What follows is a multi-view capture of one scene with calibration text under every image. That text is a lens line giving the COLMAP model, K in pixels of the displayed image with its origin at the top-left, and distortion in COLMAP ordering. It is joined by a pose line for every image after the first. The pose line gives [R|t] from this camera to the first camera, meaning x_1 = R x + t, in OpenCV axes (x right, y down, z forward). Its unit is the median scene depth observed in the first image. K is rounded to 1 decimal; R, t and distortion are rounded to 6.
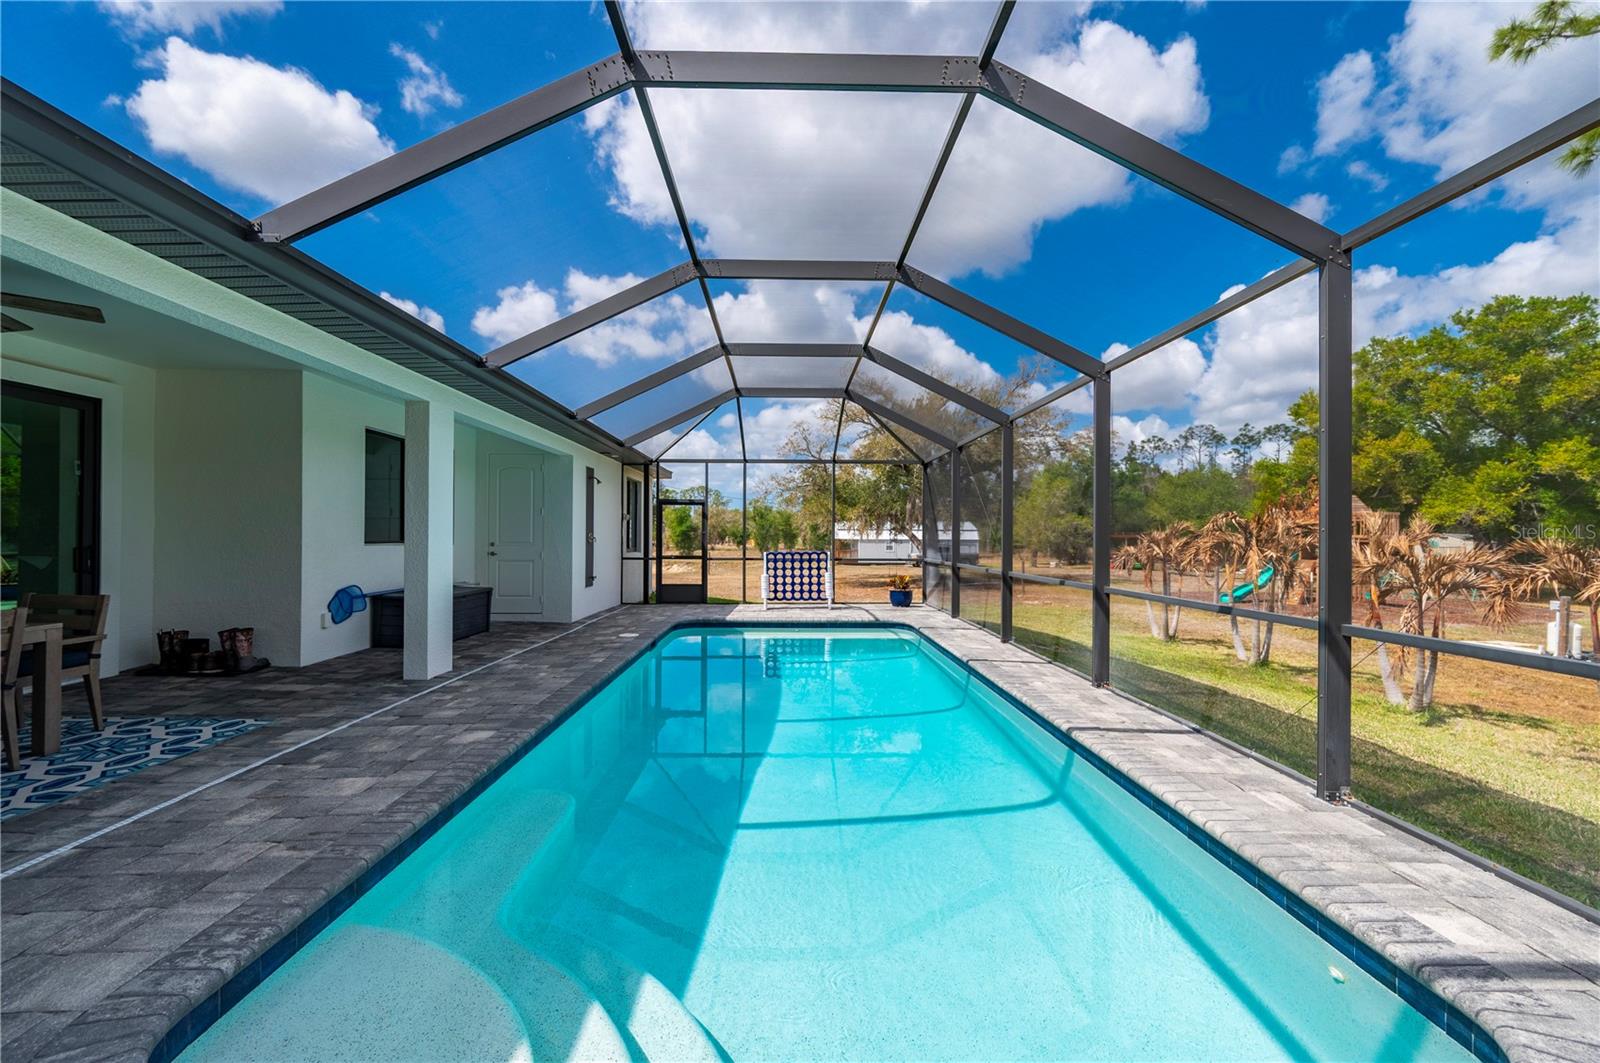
lens RADIAL K [[633.1, 0, 798.3], [0, 633.1, 529.8], [0, 0, 1]] dist [-0.000858, 0.000091]
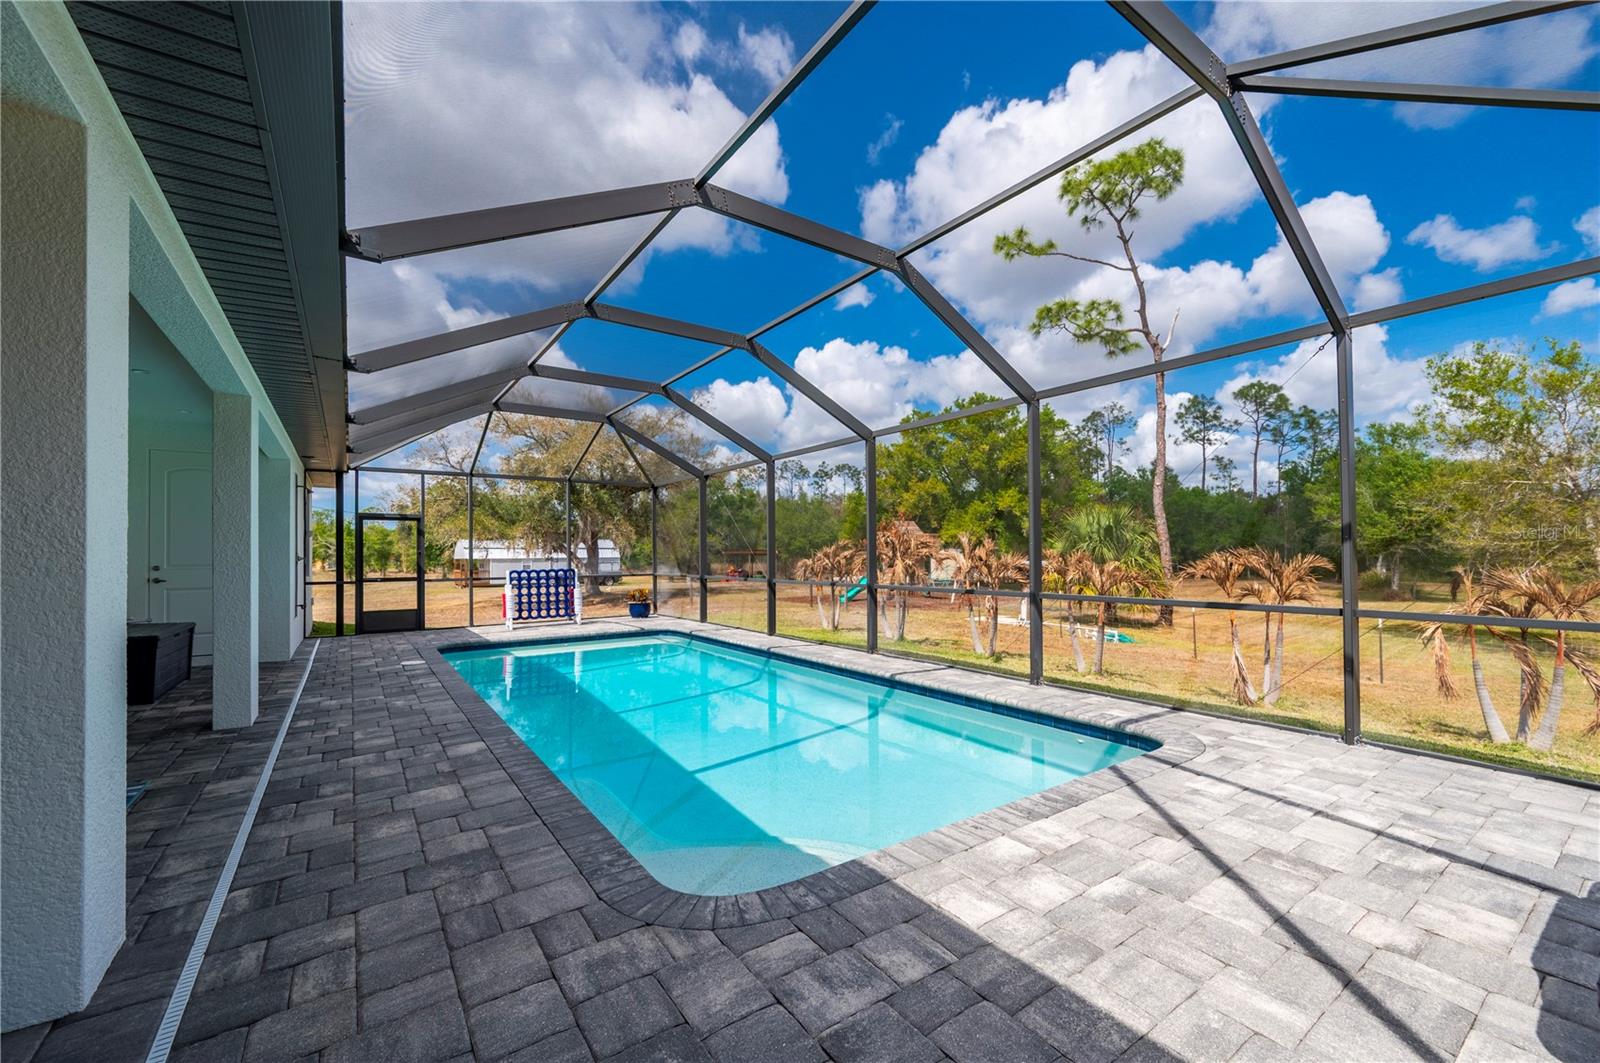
lens RADIAL K [[633.1, 0, 797.2], [0, 633.1, 541.1], [0, 0, 1]] dist [-0.000858, 0.000091]
pose [[0.830783, -0.000038, 0.556597, -0.213517], [0.006027, 0.999942, -0.008928, 0.001240], [-0.556564, 0.010772, 0.830735, -0.050590]]
